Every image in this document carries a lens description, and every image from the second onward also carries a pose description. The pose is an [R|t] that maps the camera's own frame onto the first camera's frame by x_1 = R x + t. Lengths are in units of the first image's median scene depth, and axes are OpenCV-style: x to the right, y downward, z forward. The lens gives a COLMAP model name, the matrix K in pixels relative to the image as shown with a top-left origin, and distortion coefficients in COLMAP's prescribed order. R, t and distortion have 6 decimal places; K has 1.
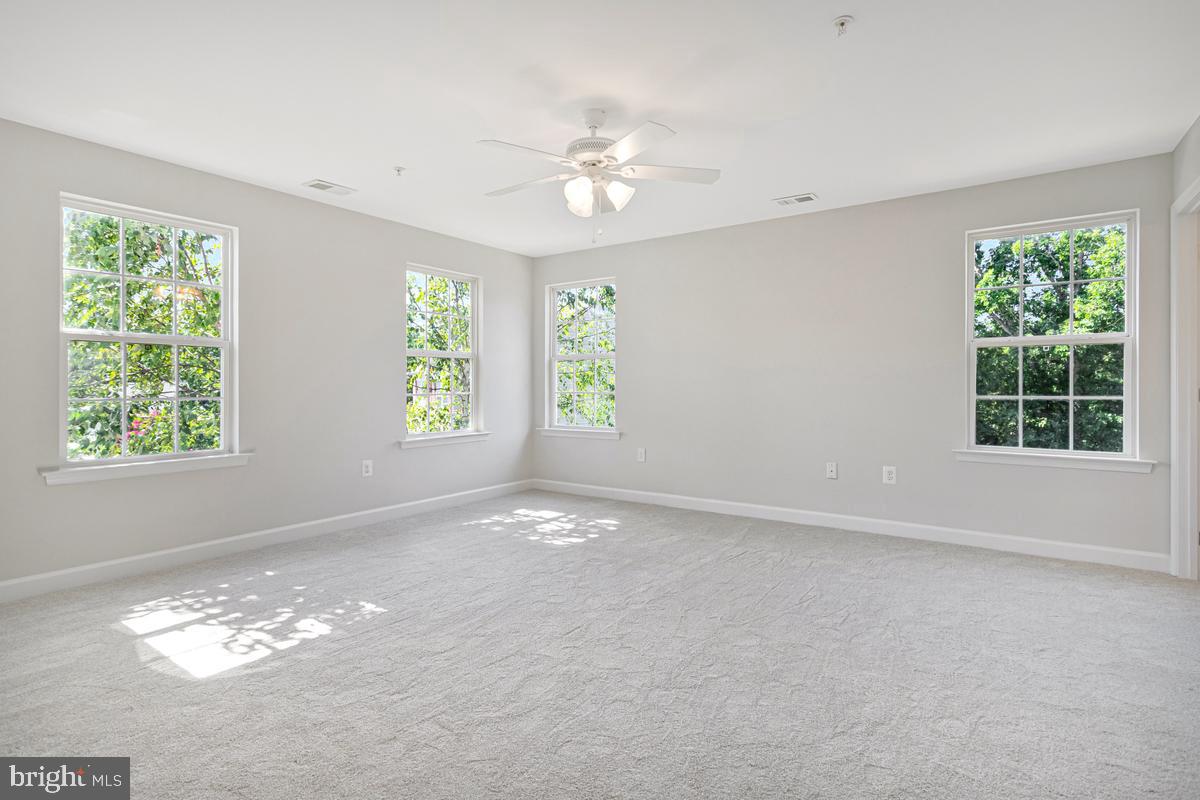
lens RADIAL K [[580.1, 0, 599.3], [0, 580.1, 398.4], [0, 0, 1]] dist [0.000157, 0.000146]
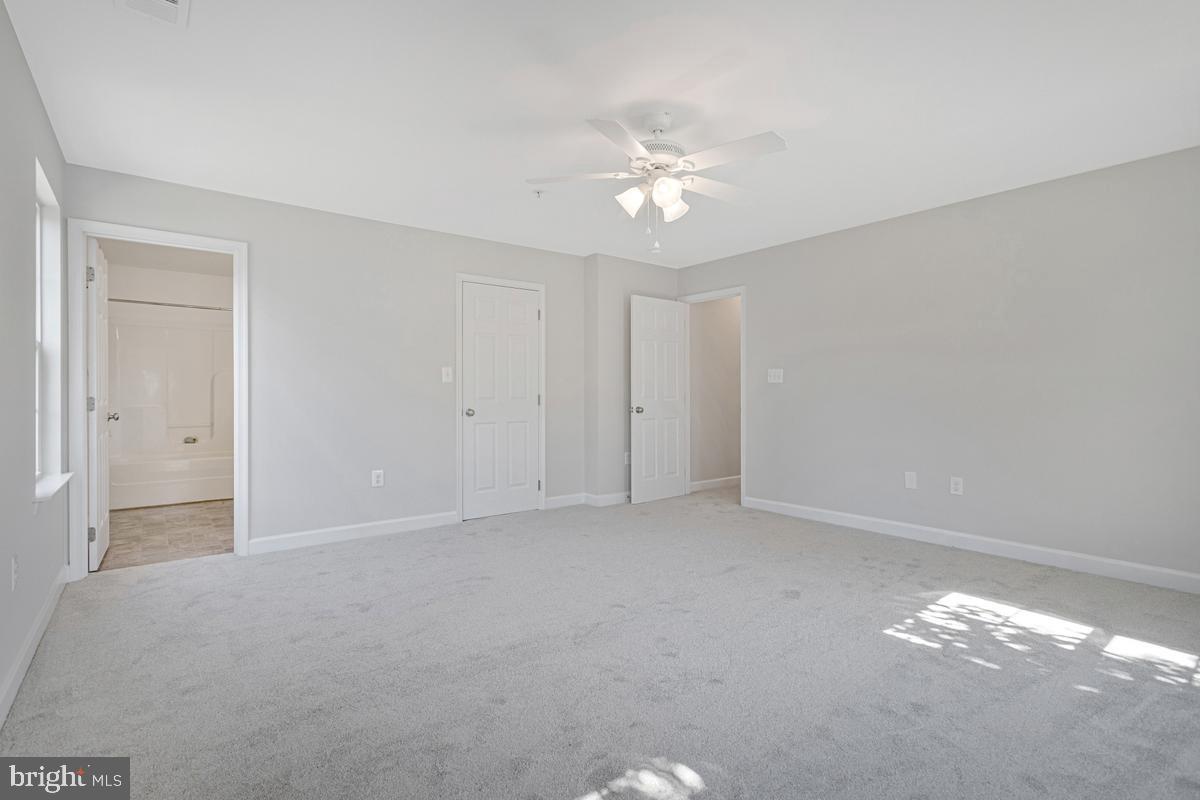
lens RADIAL K [[580.1, 0, 600.9], [0, 580.1, 399.5], [0, 0, 1]] dist [0.000157, 0.000146]
pose [[-0.947177, -0.003811, 0.320690, -0.240306], [-0.002521, 0.999987, 0.004437, -0.012068], [-0.320702, 0.003394, -0.947174, 2.199143]]
